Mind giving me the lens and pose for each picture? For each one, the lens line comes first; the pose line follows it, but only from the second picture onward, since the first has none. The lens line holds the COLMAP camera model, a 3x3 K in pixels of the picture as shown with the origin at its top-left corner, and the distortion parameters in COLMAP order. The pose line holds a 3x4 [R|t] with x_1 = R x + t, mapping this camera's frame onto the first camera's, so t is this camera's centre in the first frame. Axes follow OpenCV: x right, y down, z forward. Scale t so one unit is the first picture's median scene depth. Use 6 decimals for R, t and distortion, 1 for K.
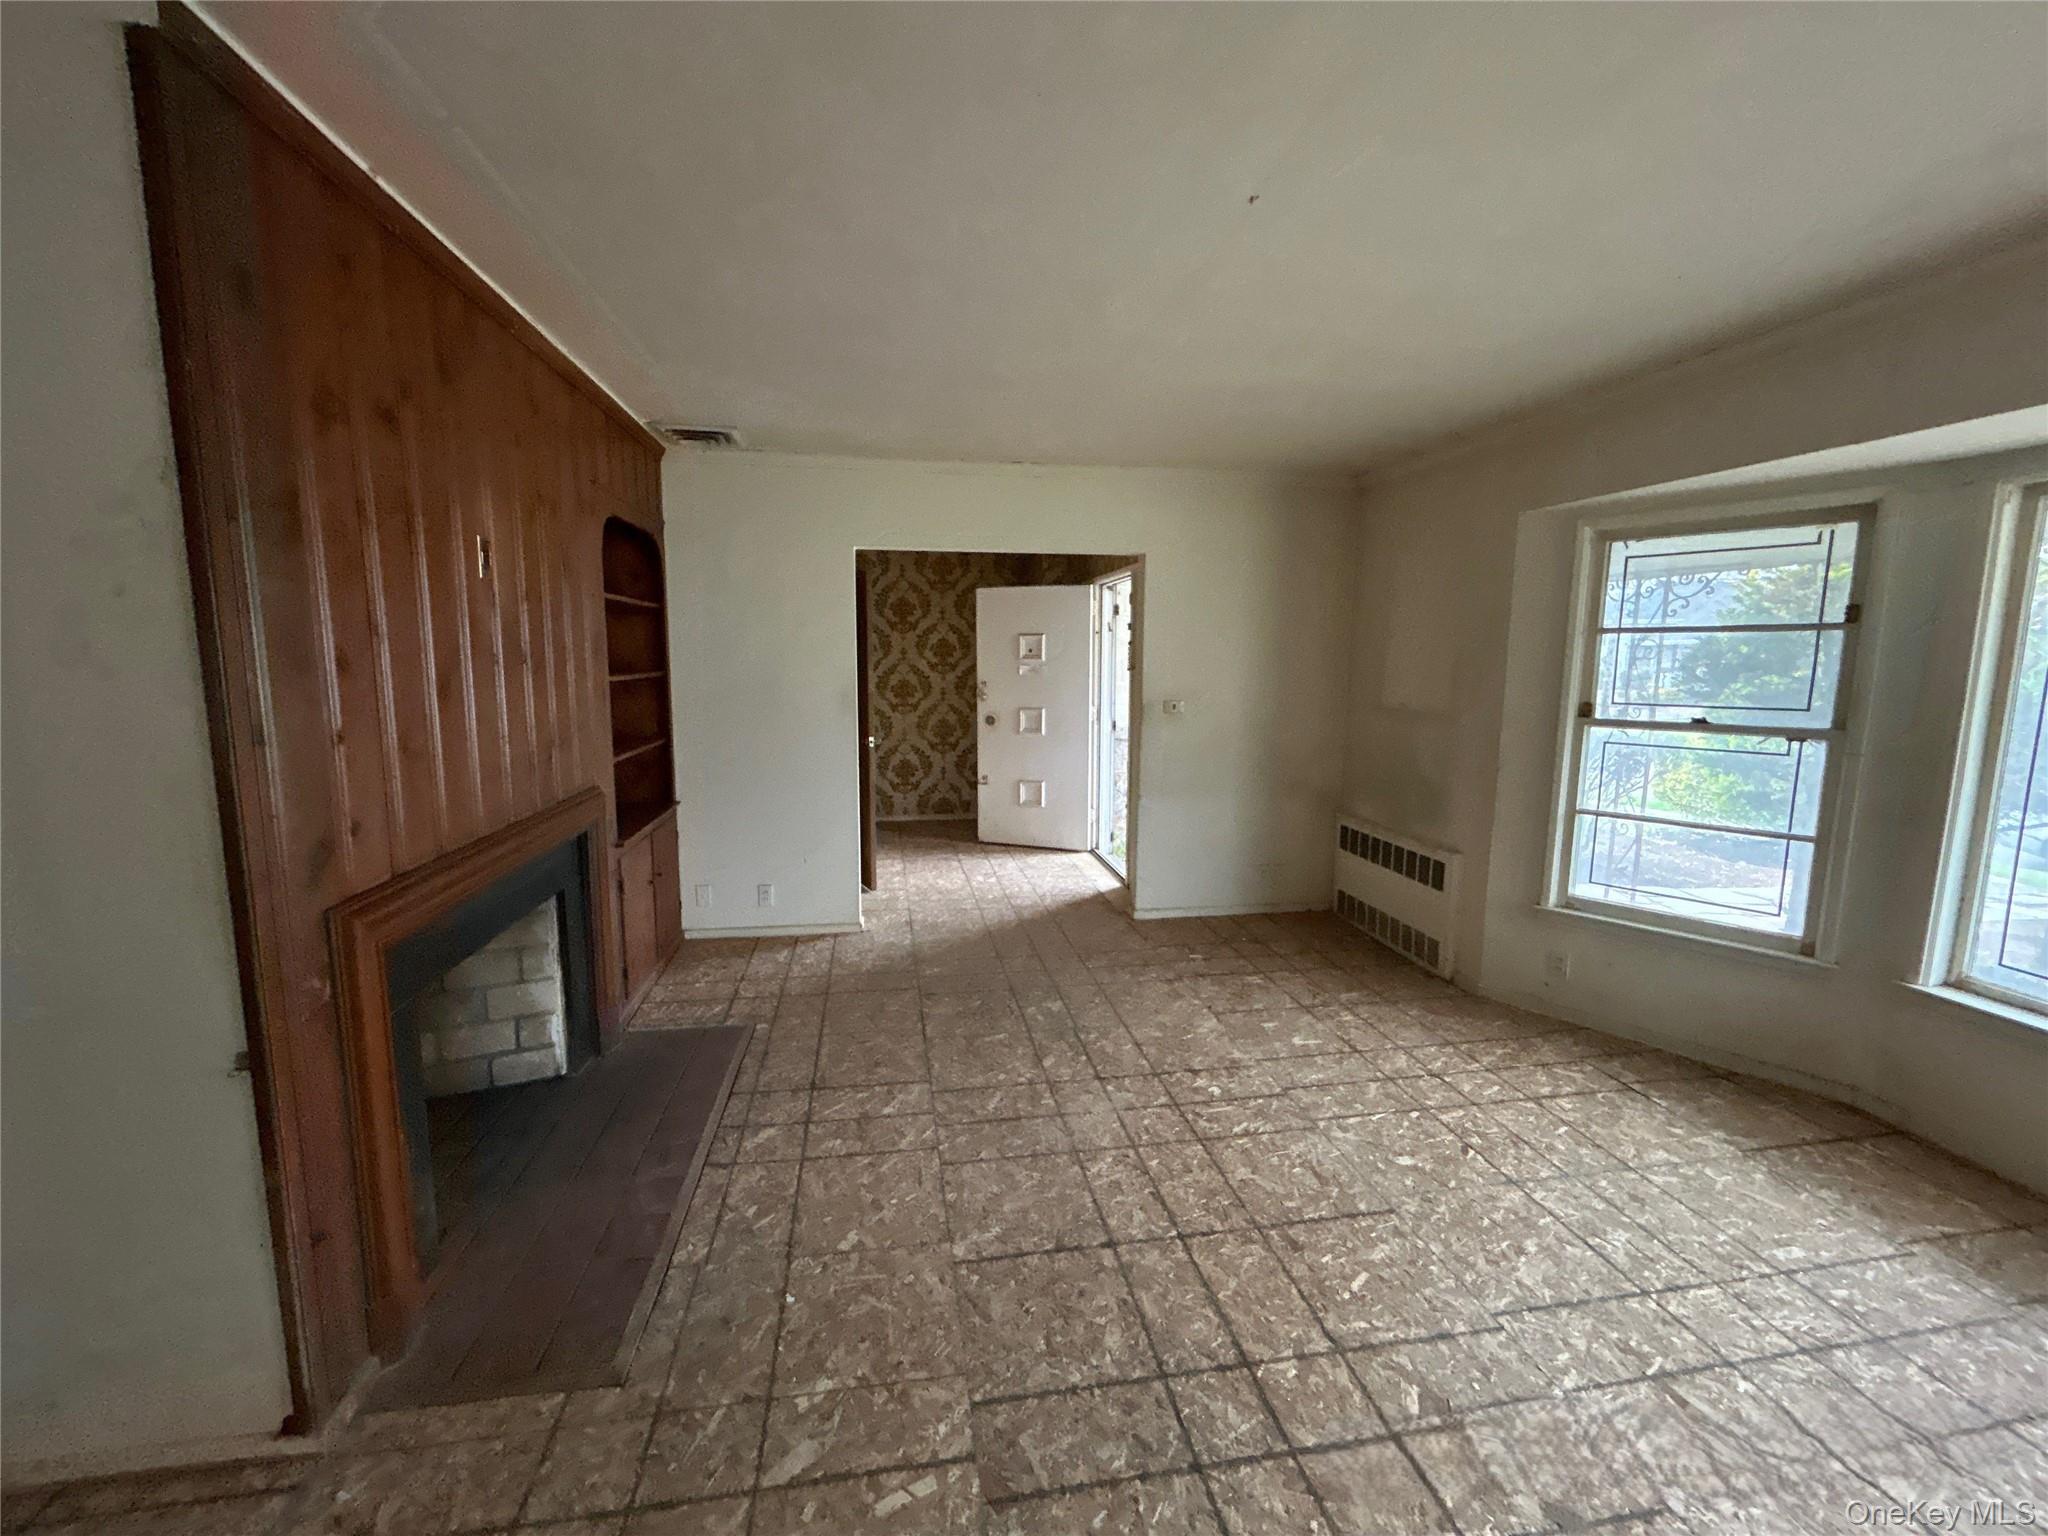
lens RADIAL K [[828.5, 0, 1016.1], [0, 828.5, 761.6], [0, 0, 1]] dist [-0.000605, 0.000165]
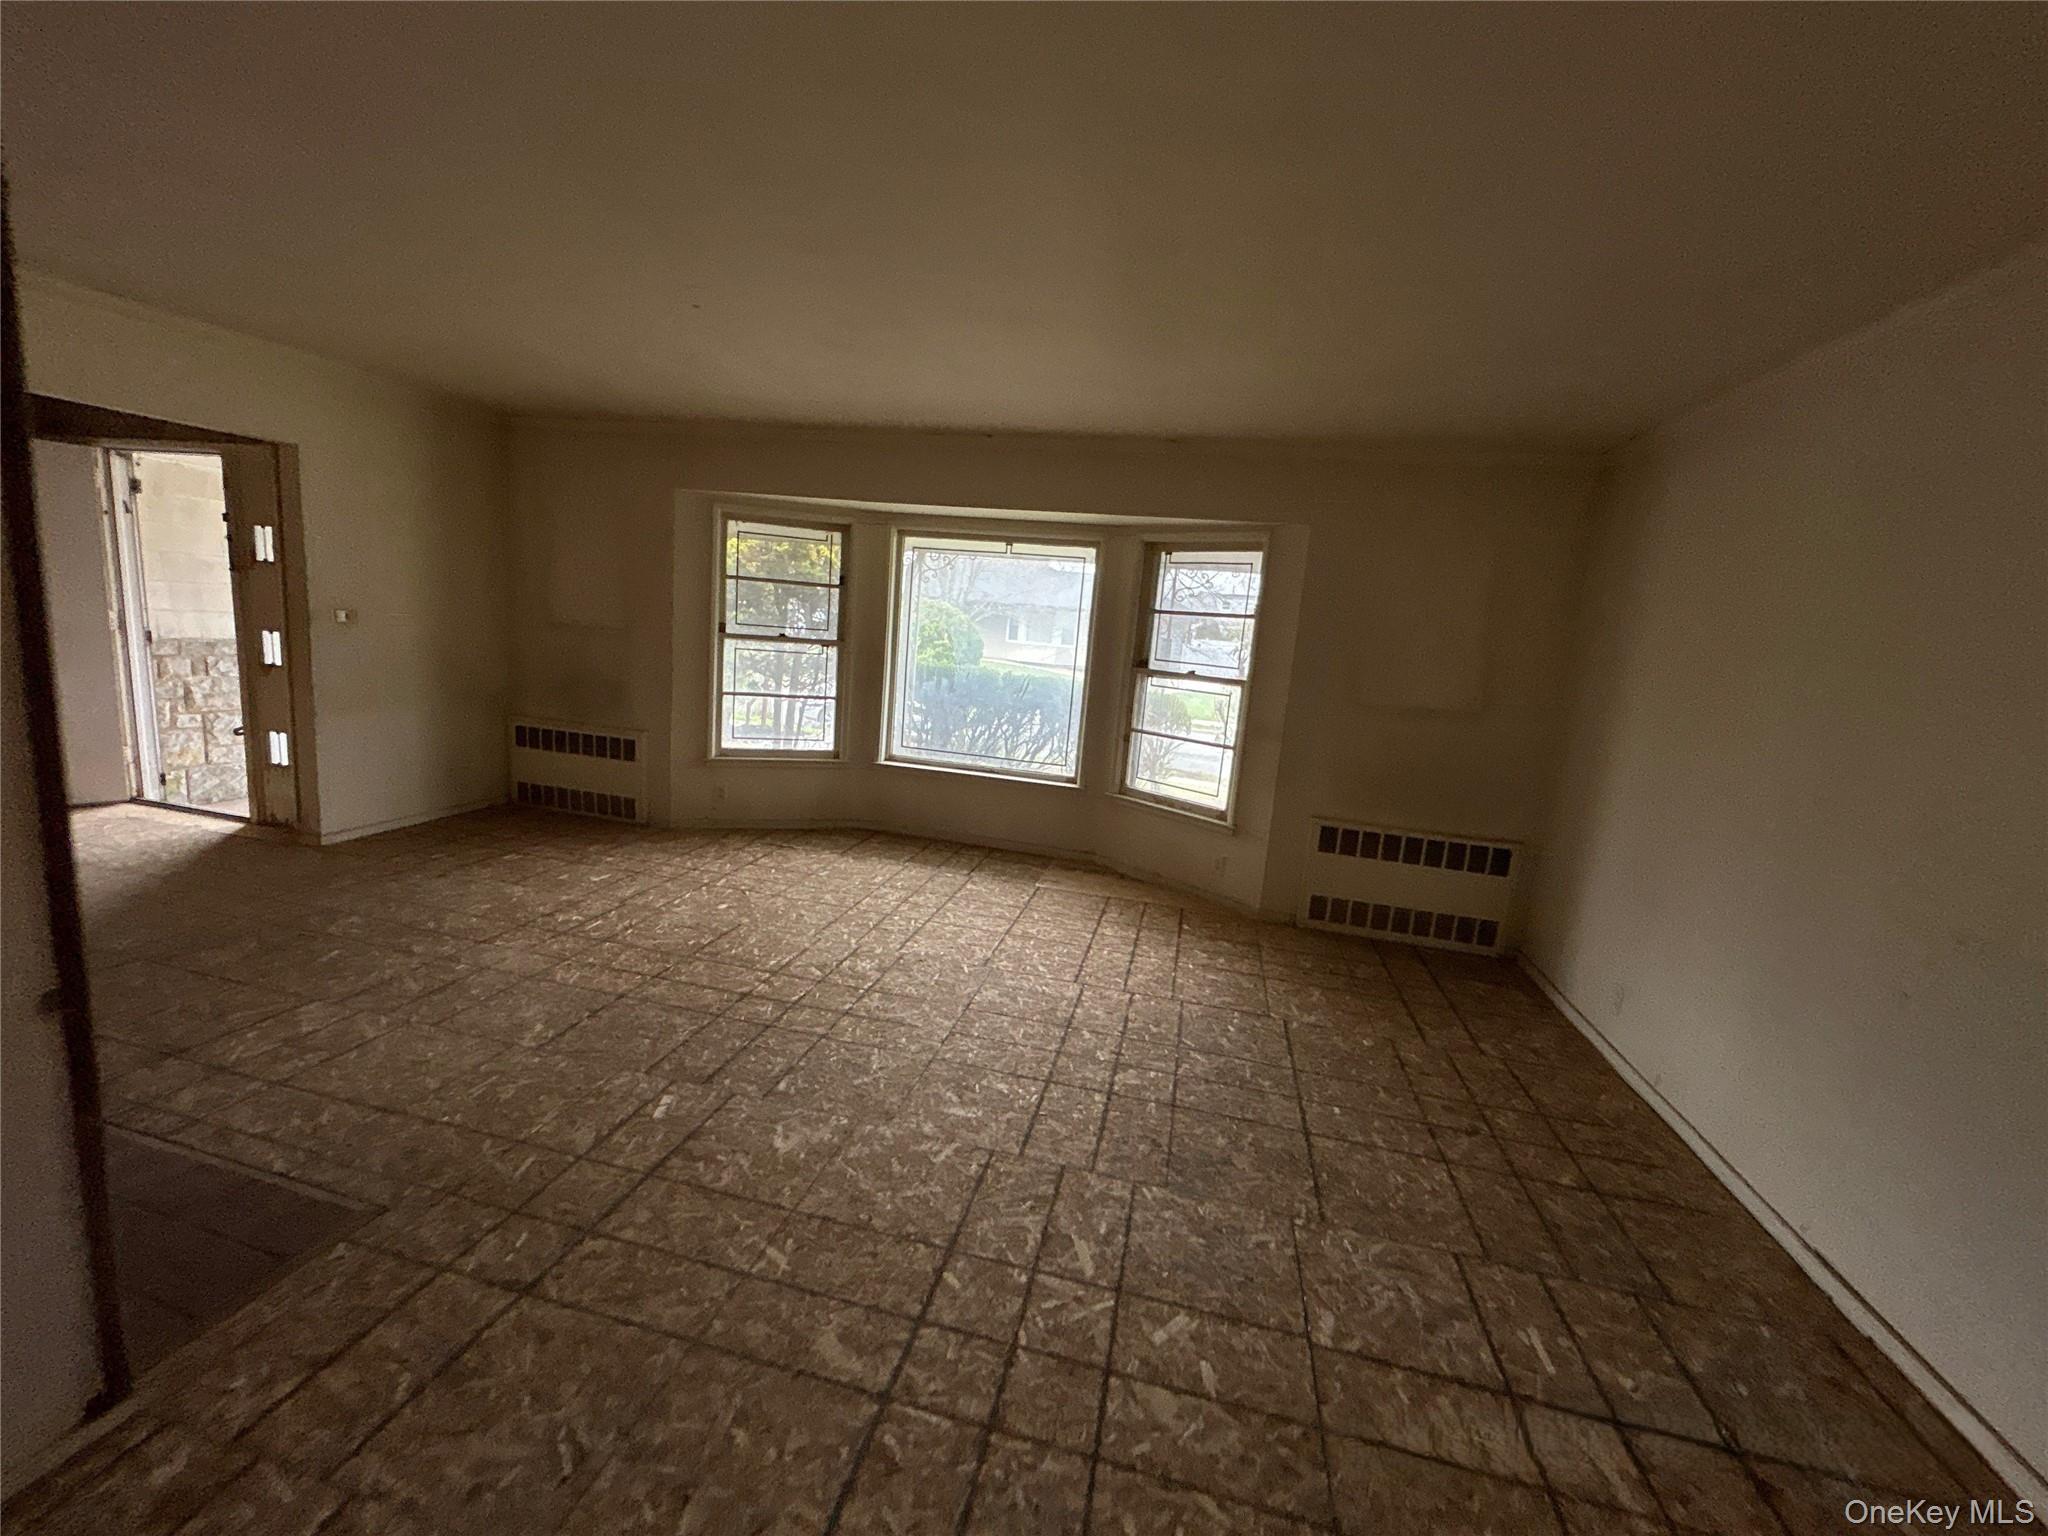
lens RADIAL K [[828.5, 0, 1017.4], [0, 828.5, 765.9], [0, 0, 1]] dist [-0.000605, 0.000165]
pose [[0.385181, -0.131944, 0.913360, -0.596451], [0.038503, 0.991162, 0.126947, 0.019951], [-0.922038, -0.013731, 0.386857, -0.124712]]
